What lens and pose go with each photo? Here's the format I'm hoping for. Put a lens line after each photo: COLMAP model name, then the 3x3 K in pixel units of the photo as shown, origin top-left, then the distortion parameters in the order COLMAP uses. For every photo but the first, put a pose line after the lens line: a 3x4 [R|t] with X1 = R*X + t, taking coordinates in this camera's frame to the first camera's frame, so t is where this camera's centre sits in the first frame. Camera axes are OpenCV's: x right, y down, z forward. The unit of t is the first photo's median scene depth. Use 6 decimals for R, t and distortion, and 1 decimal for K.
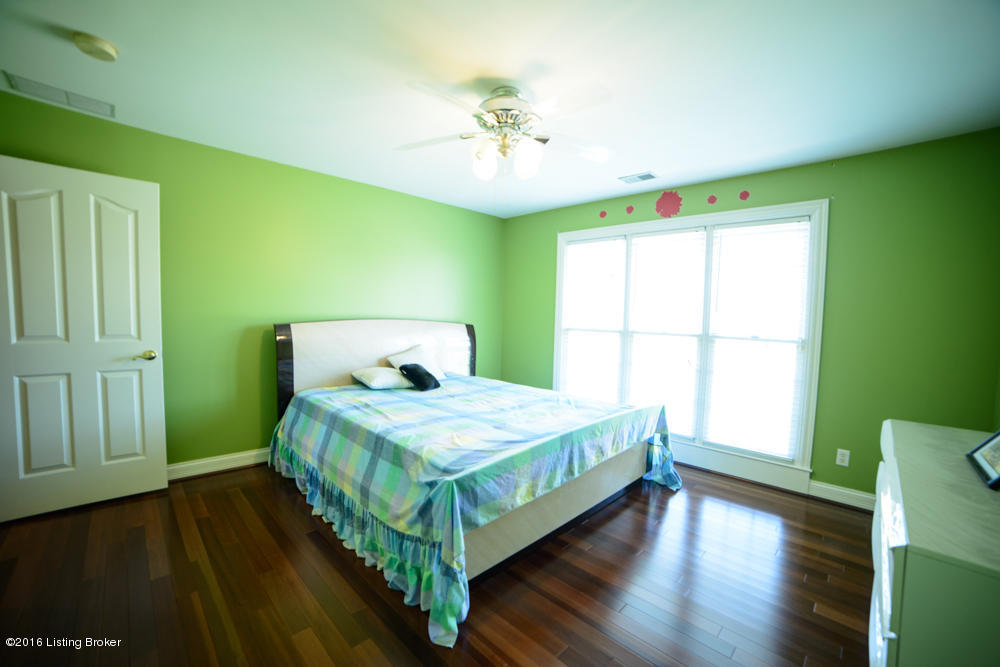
lens RADIAL K [[398.6, 0, 494.4], [0, 398.6, 339.0], [0, 0, 1]] dist [-0.037506, 0.000451]
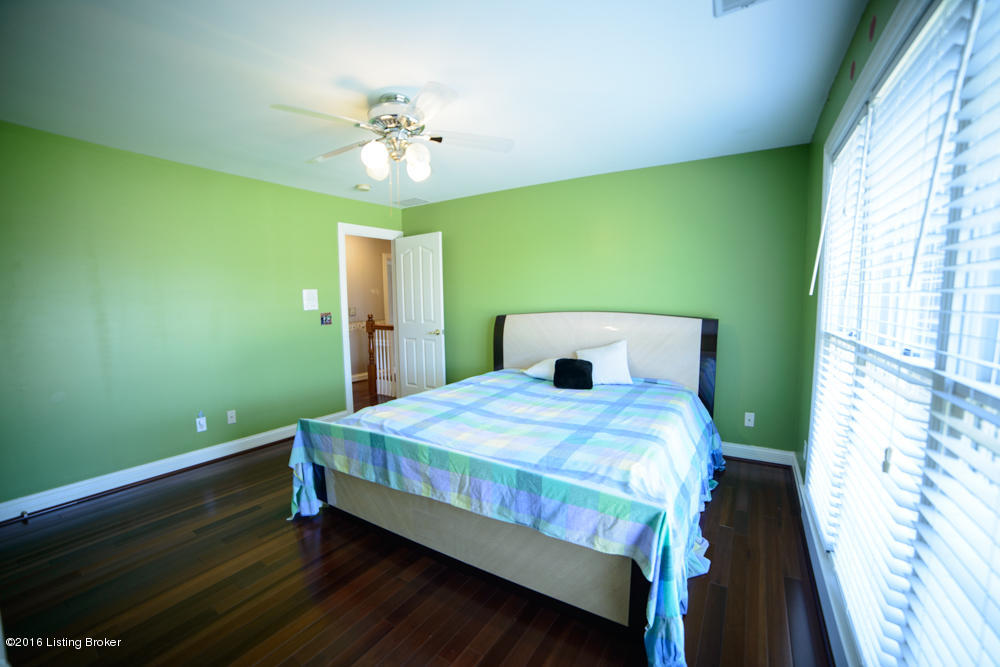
lens RADIAL K [[398.6, 0, 494.4], [0, 398.6, 337.7], [0, 0, 1]] dist [-0.037506, 0.000451]
pose [[0.222735, 0.065996, -0.972643, 1.043656], [-0.040074, 0.997482, 0.058505, -0.055457], [0.974055, 0.025947, 0.224819, 0.944400]]
